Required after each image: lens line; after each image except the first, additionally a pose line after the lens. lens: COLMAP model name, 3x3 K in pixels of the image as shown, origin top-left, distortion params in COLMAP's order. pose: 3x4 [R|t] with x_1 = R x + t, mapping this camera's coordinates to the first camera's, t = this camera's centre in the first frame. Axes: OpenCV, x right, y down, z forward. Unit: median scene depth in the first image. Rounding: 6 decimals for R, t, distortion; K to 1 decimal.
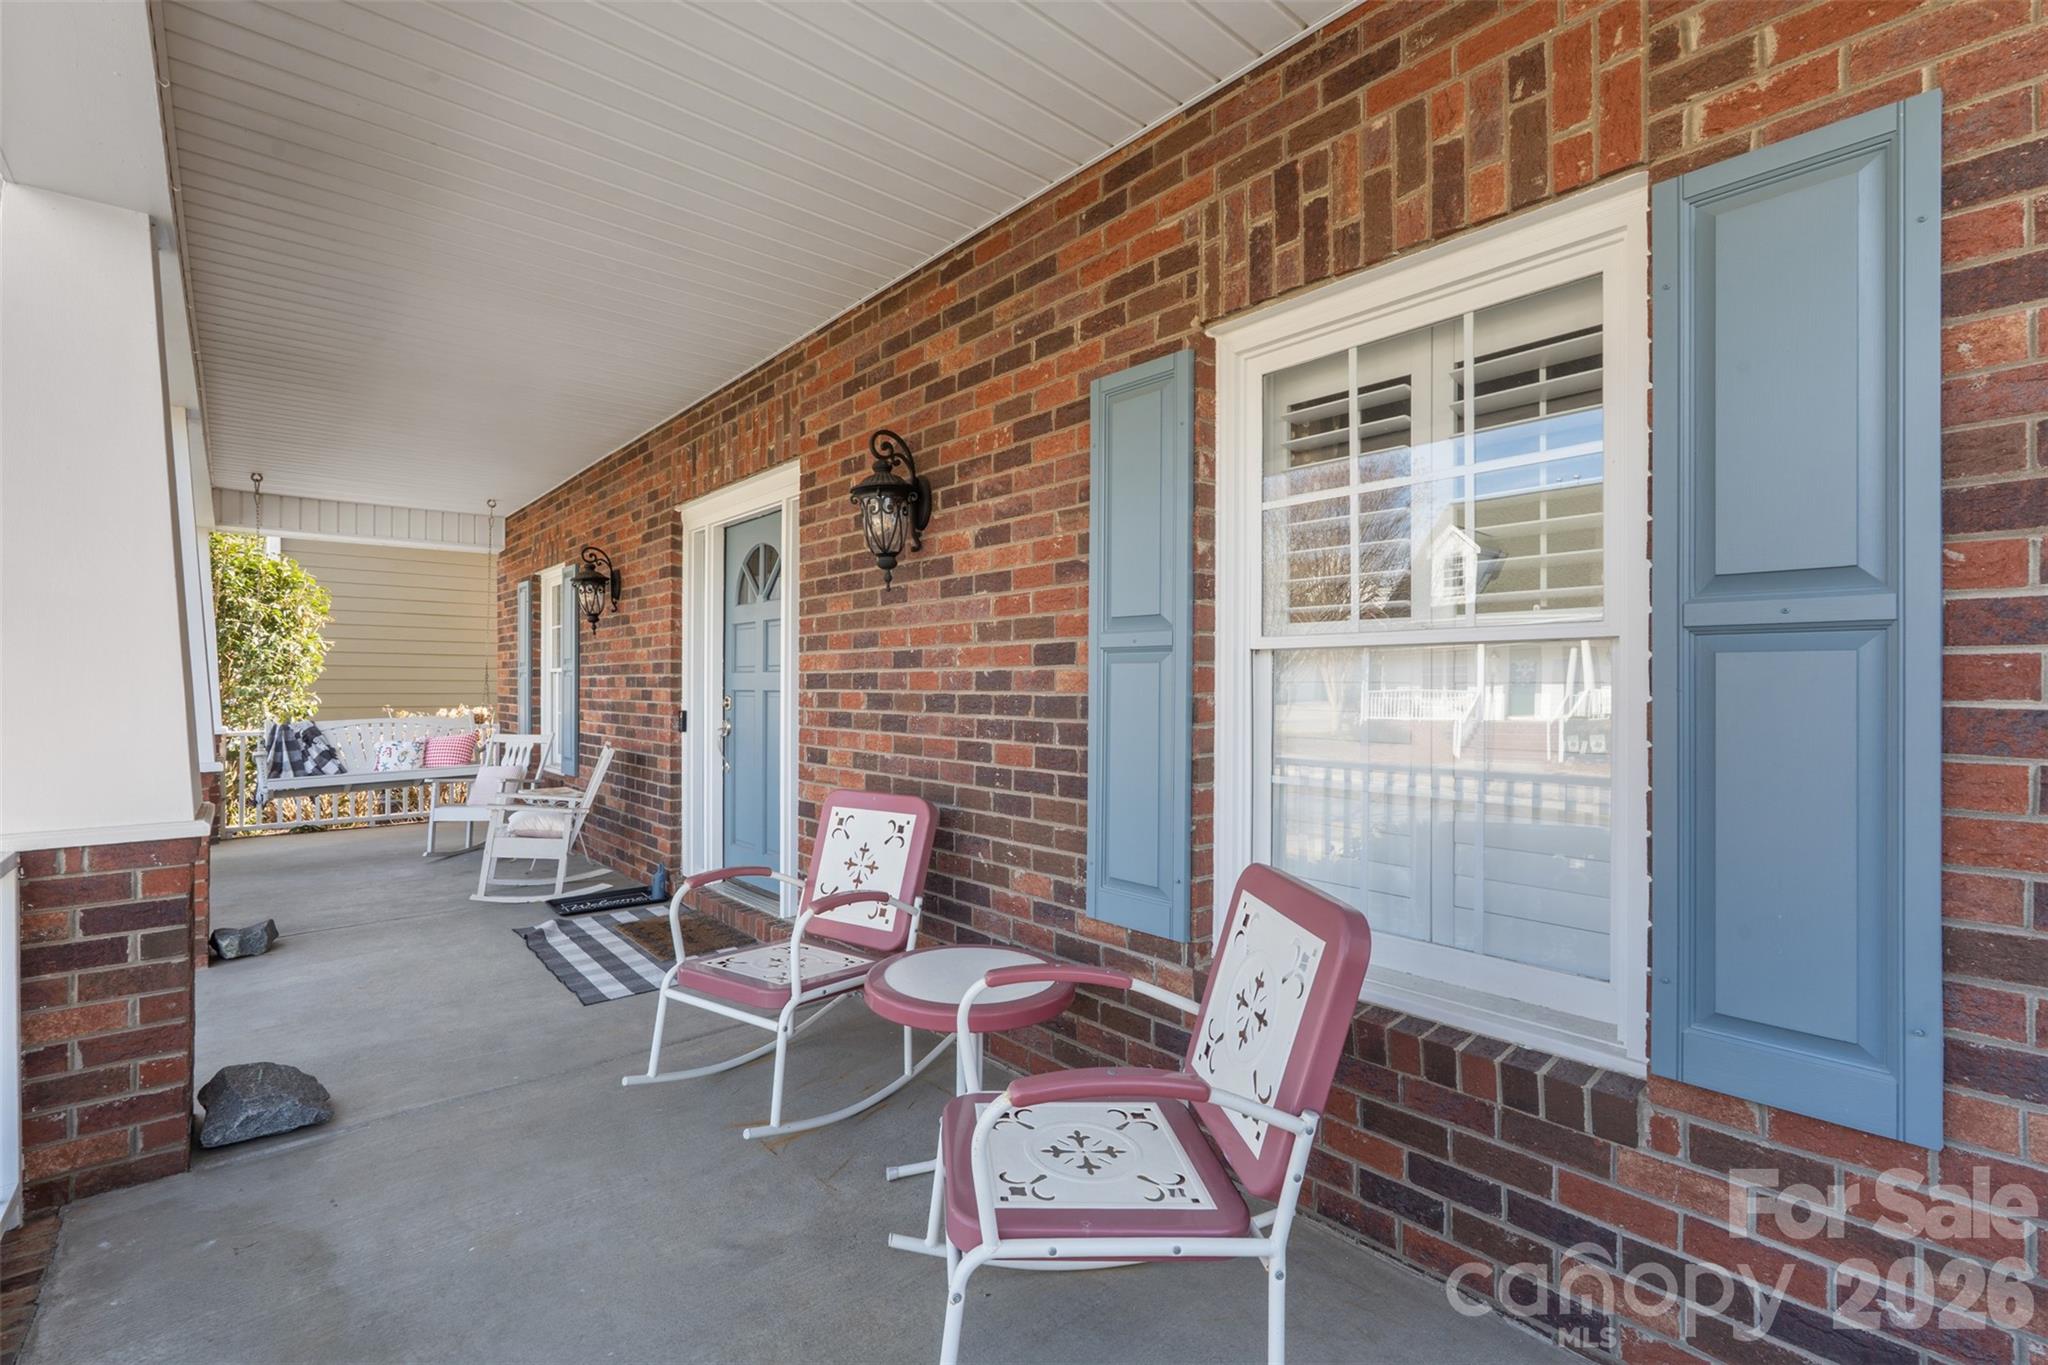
lens RADIAL K [[904.8, 0, 1023.9], [0, 904.8, 688.0], [0, 0, 1]] dist [0.006730, 0.000347]
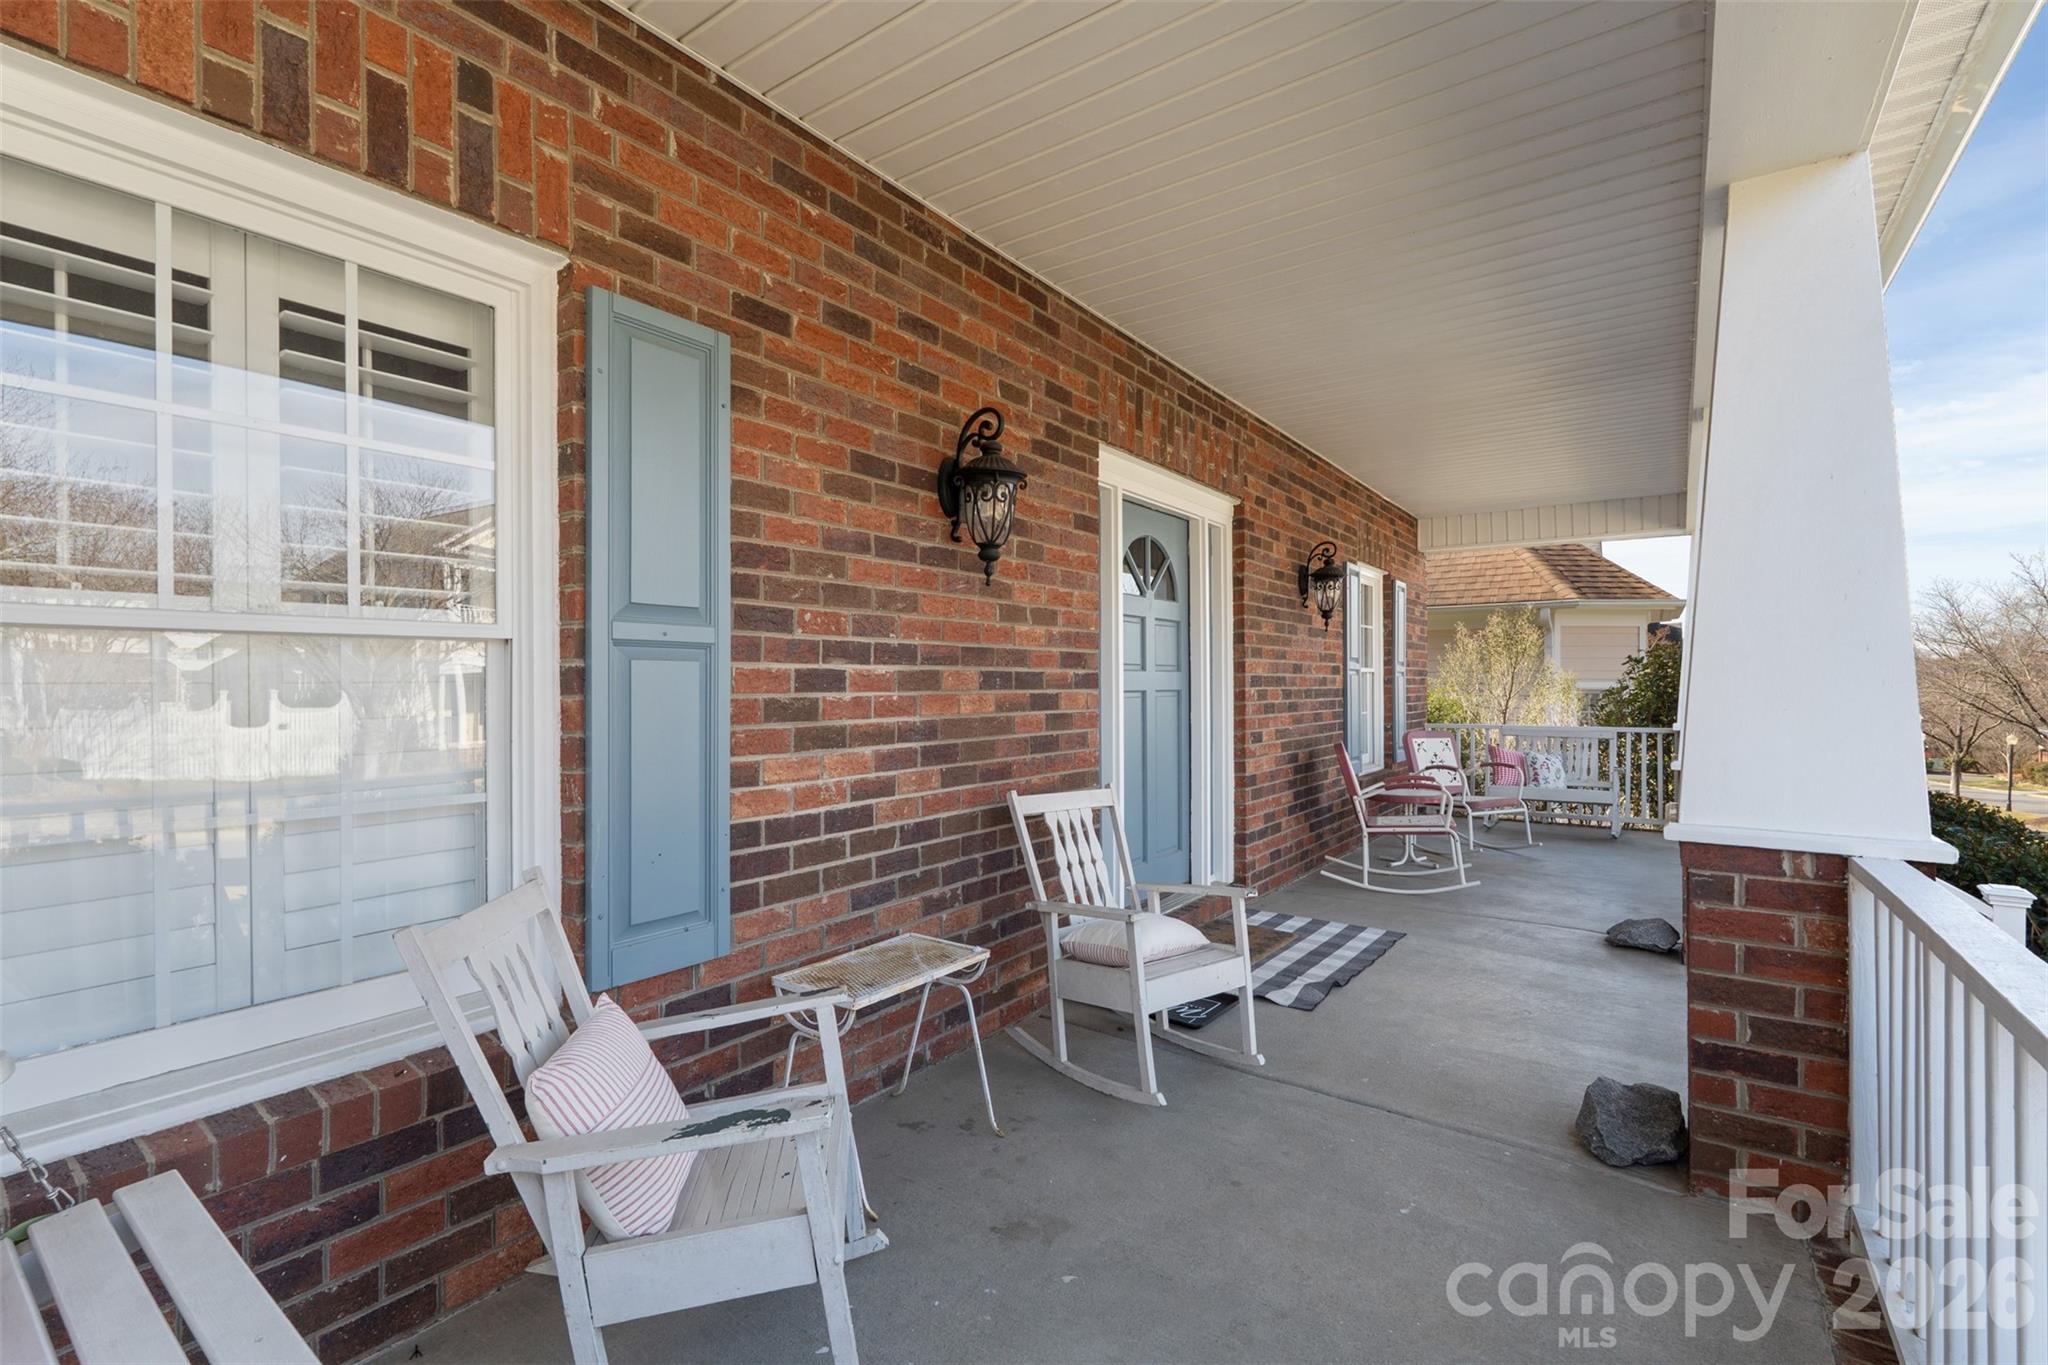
lens RADIAL K [[900.8, 0, 1023.5], [0, 900.8, 683.8], [0, 0, 1]] dist [-0.003436, -0.000832]
pose [[-0.228714, 0.001300, 0.973493, -0.771878], [0.007167, 0.999974, 0.000349, -0.003616], [-0.973467, 0.007057, -0.228718, 0.876899]]
